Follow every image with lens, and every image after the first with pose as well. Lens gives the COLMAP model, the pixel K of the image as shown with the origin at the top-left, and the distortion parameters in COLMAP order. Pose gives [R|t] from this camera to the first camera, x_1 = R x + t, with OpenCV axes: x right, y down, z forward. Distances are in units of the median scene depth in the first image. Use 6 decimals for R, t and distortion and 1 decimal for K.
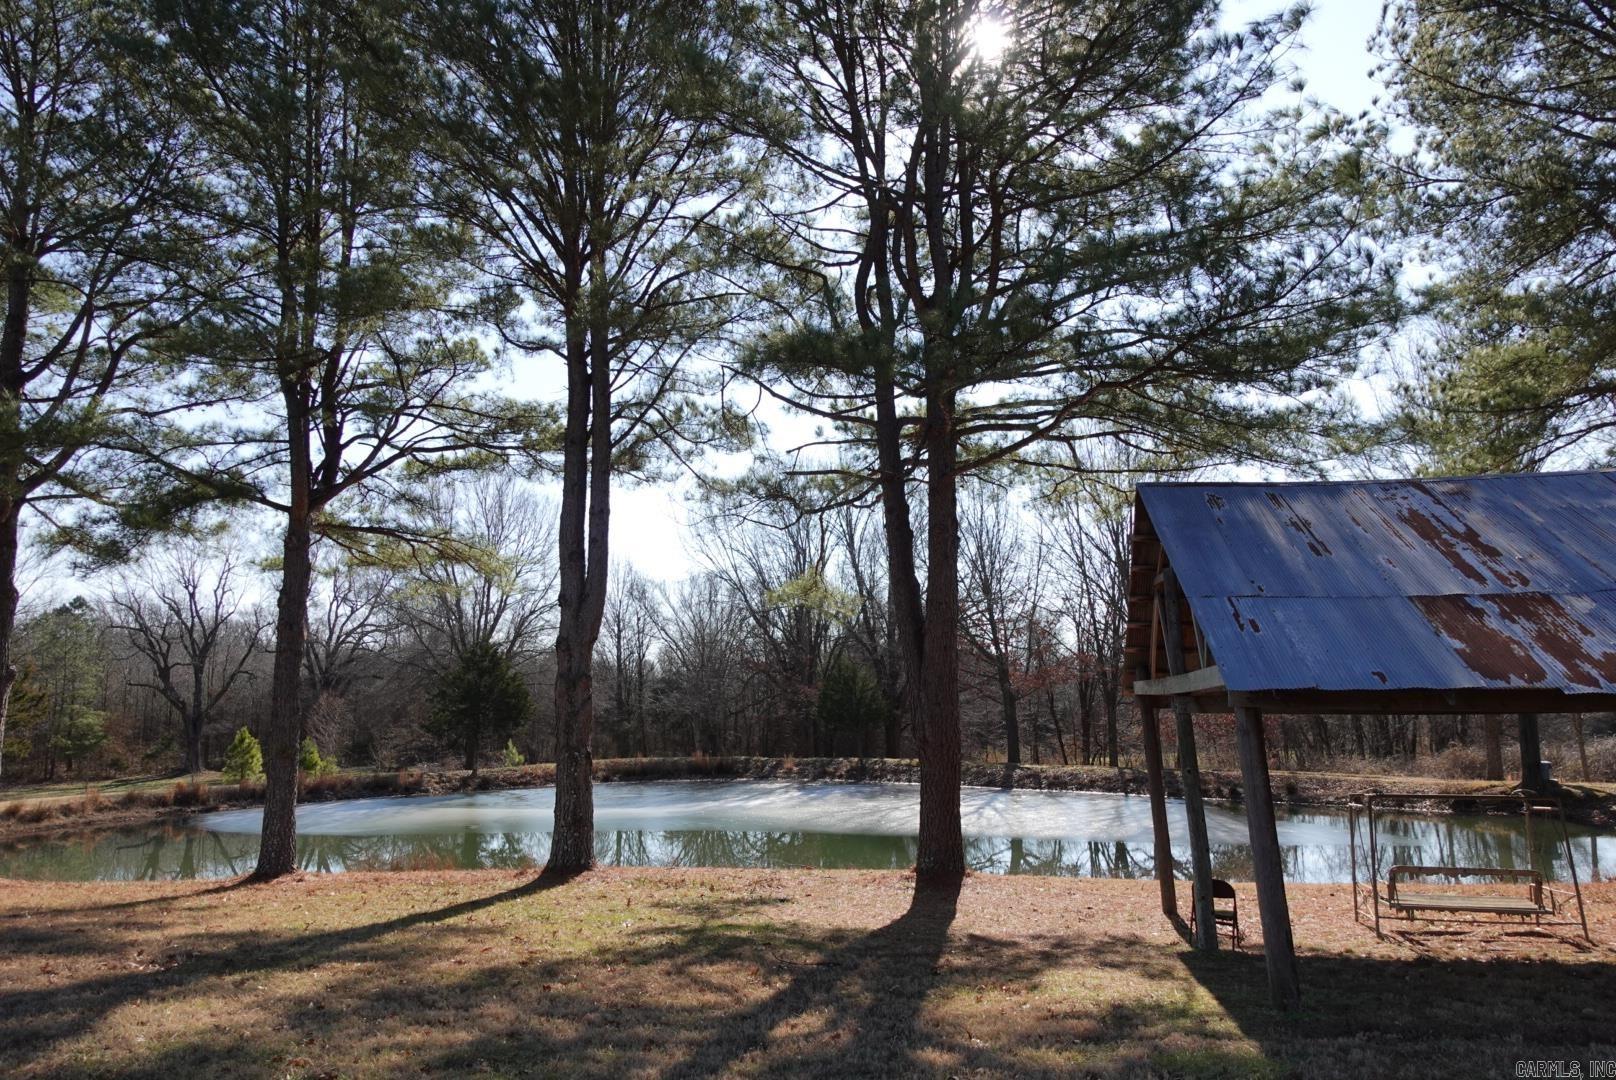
lens RADIAL K [[1117.8, 0, 797.3], [0, 1117.8, 543.0], [0, 0, 1]] dist [-0.004926, -0.005340]
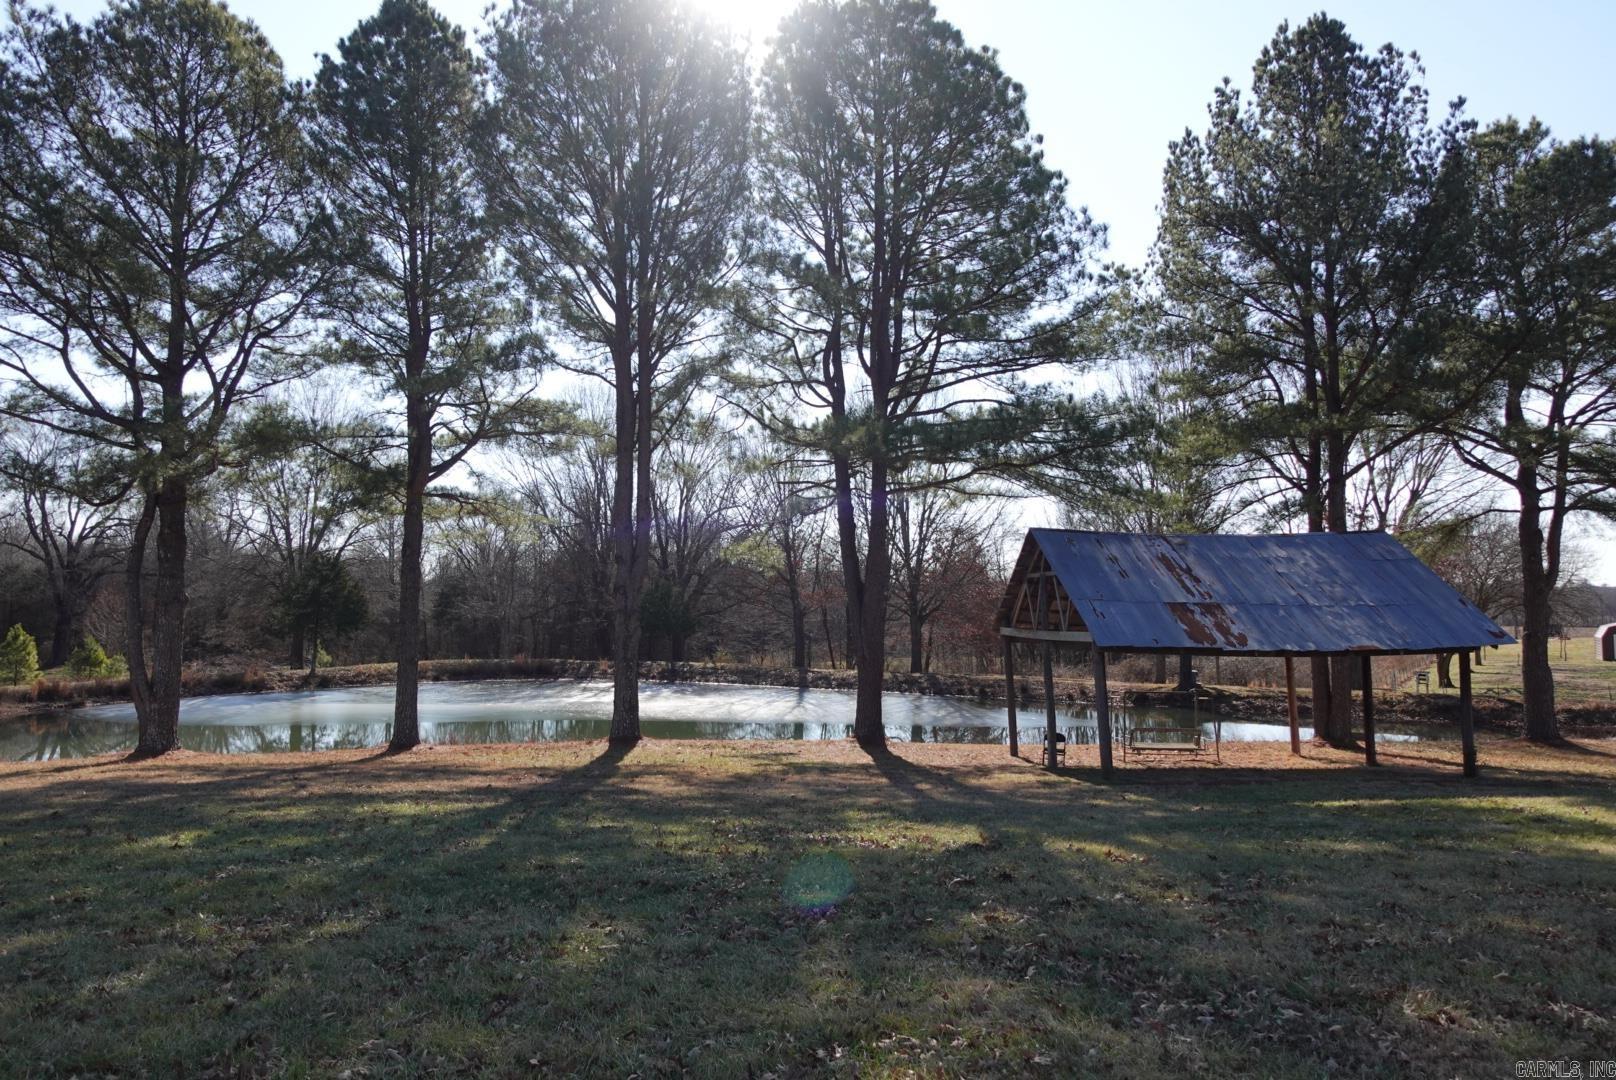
lens RADIAL K [[1117.8, 0, 814.9], [0, 1117.8, 540.0], [0, 0, 1]] dist [-0.004926, -0.005340]
pose [[0.964568, 0.037496, 0.261157, -0.219598], [-0.059375, 0.995308, 0.076395, -0.063289], [-0.257067, -0.089195, 0.962269, -0.294892]]
